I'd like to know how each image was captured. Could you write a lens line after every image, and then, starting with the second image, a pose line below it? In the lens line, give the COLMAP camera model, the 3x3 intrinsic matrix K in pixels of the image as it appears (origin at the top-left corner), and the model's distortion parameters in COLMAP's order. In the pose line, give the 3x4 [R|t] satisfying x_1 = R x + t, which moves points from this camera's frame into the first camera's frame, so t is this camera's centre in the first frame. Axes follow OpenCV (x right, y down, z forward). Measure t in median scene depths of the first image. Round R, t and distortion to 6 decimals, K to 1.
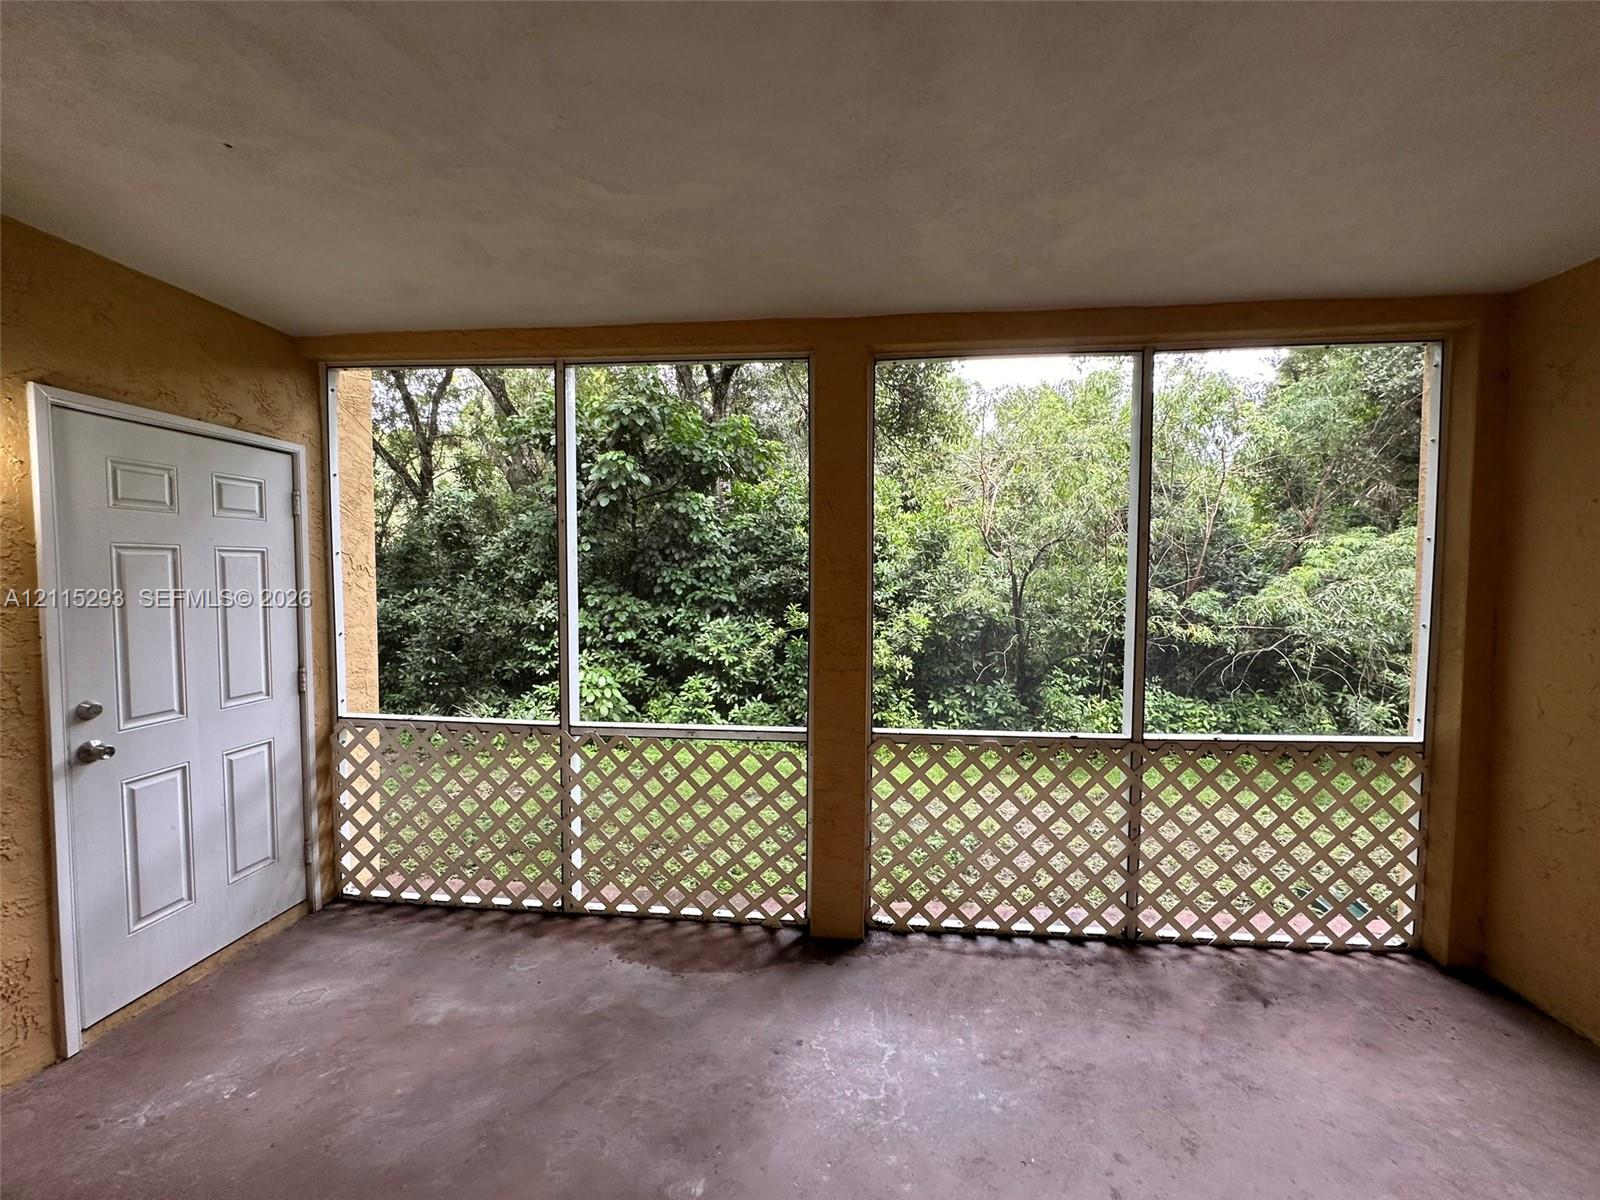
lens RADIAL K [[645.3, 0, 803.3], [0, 645.3, 590.8], [0, 0, 1]] dist [-0.008830, -0.000184]
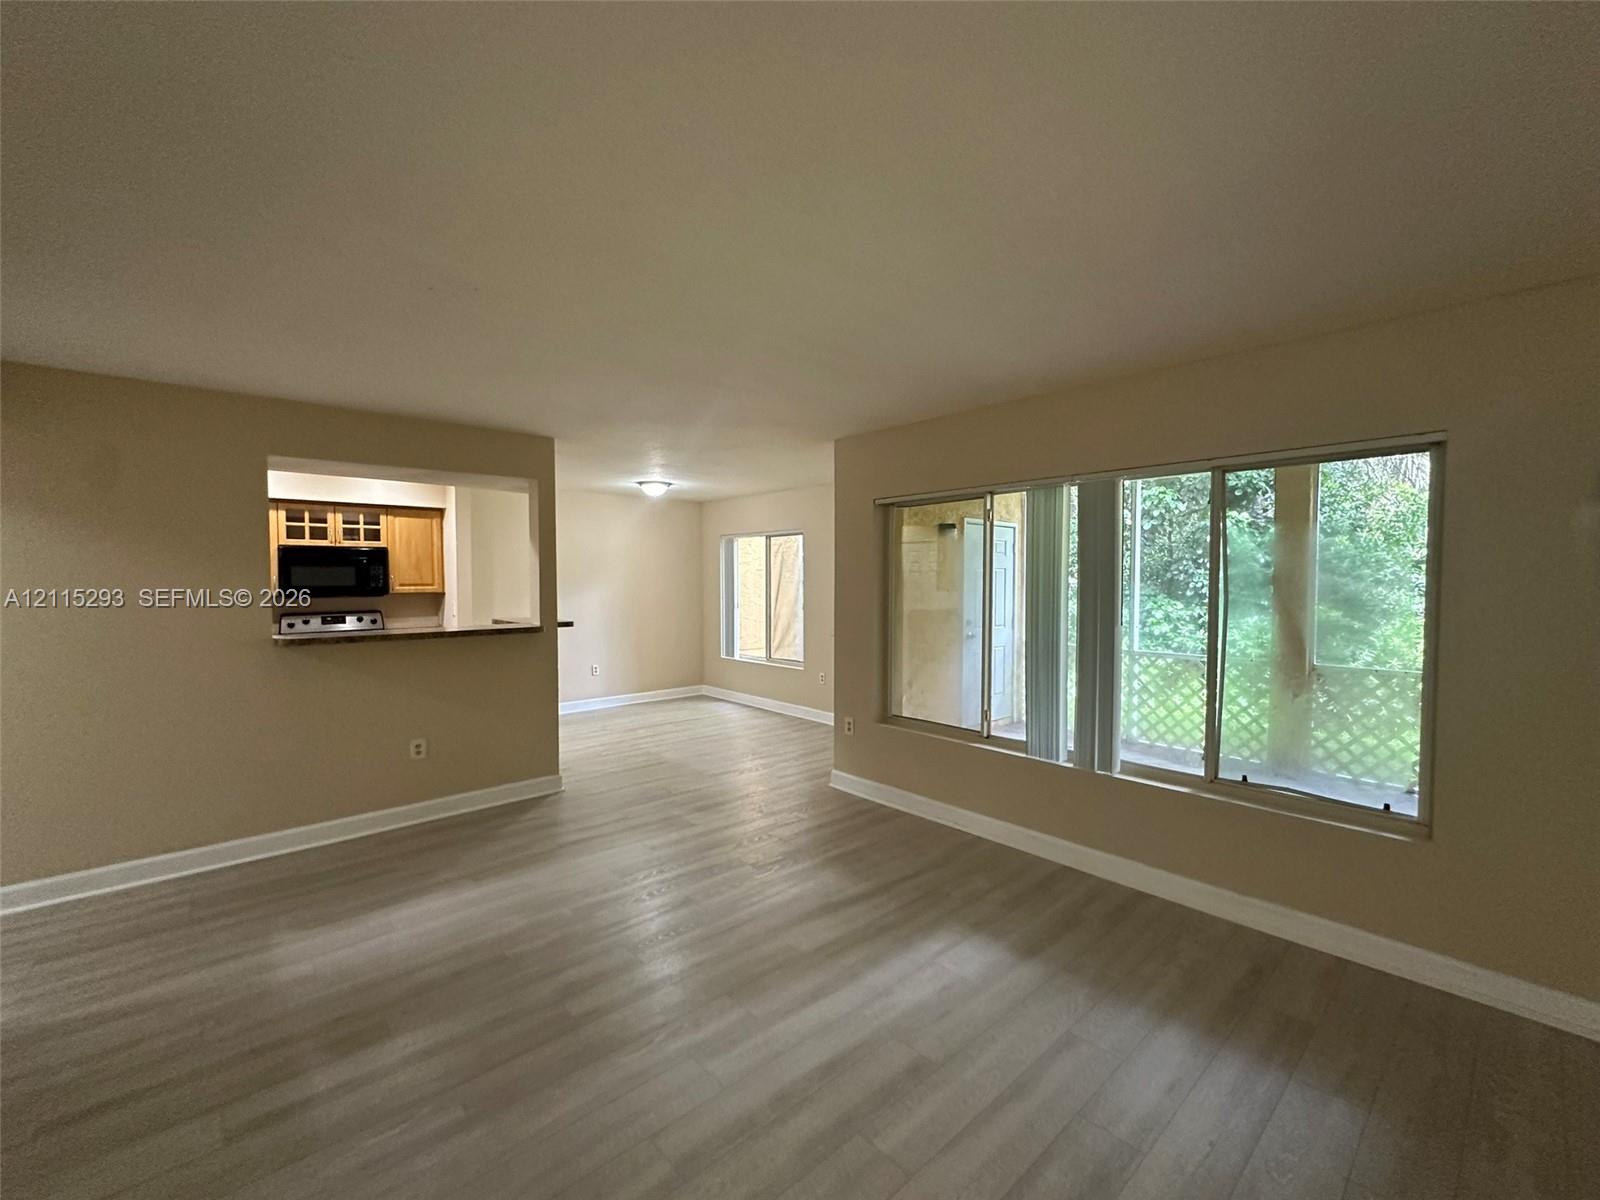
lens RADIAL K [[645.3, 0, 806.6], [0, 645.3, 602.5], [0, 0, 1]] dist [-0.008830, -0.000184]
pose [[0.719310, 0.026542, -0.694182, 0.323528], [-0.022055, 0.999639, 0.015368, 0.046738], [0.694339, 0.004256, 0.719636, -1.263294]]
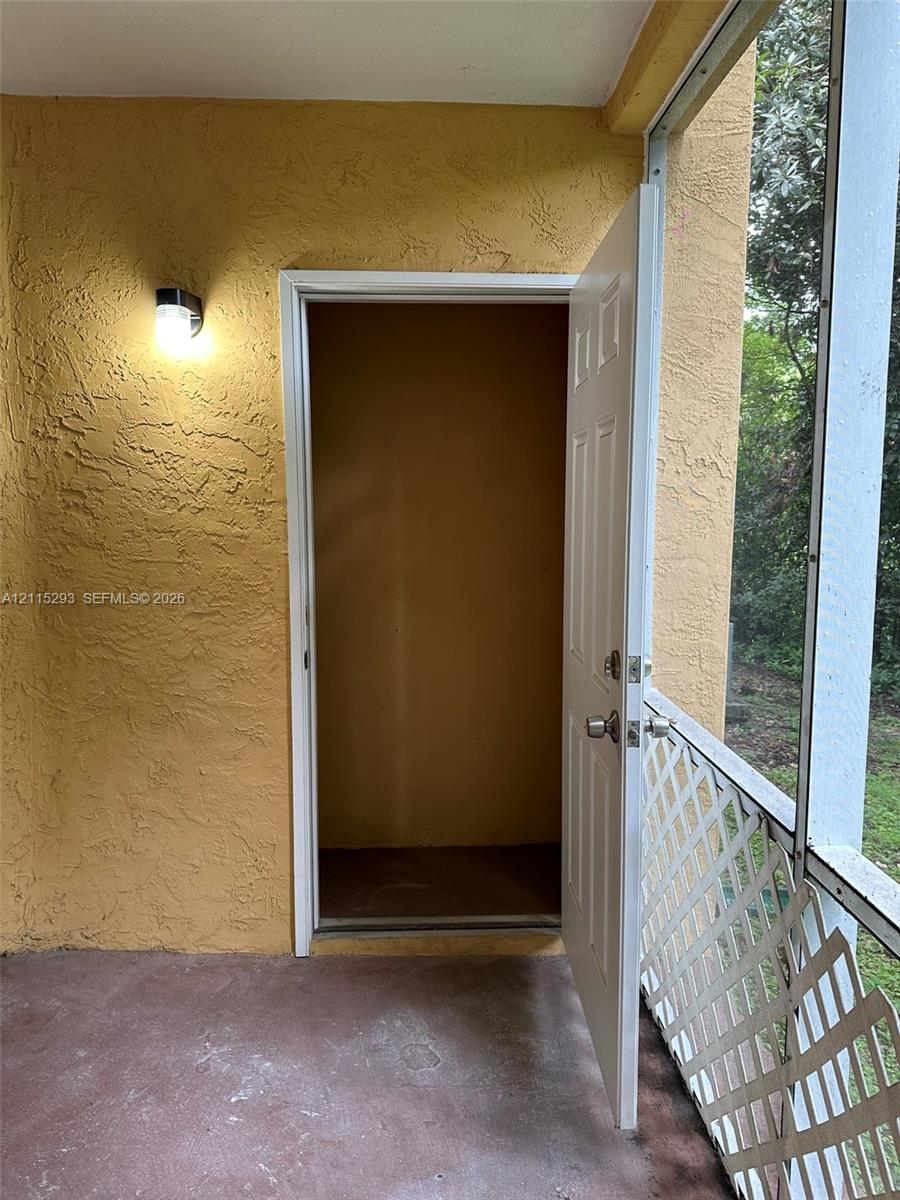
lens RADIAL K [[841.6, 0, 449.9], [0, 841.6, 600.7], [0, 0, 1]] dist [0.015395, -0.003602]
pose [[0.127604, 0.114681, -0.985173, 0.092938], [-0.028974, 0.993300, 0.111874, 0.012798], [0.991402, 0.014268, 0.130072, 0.741966]]
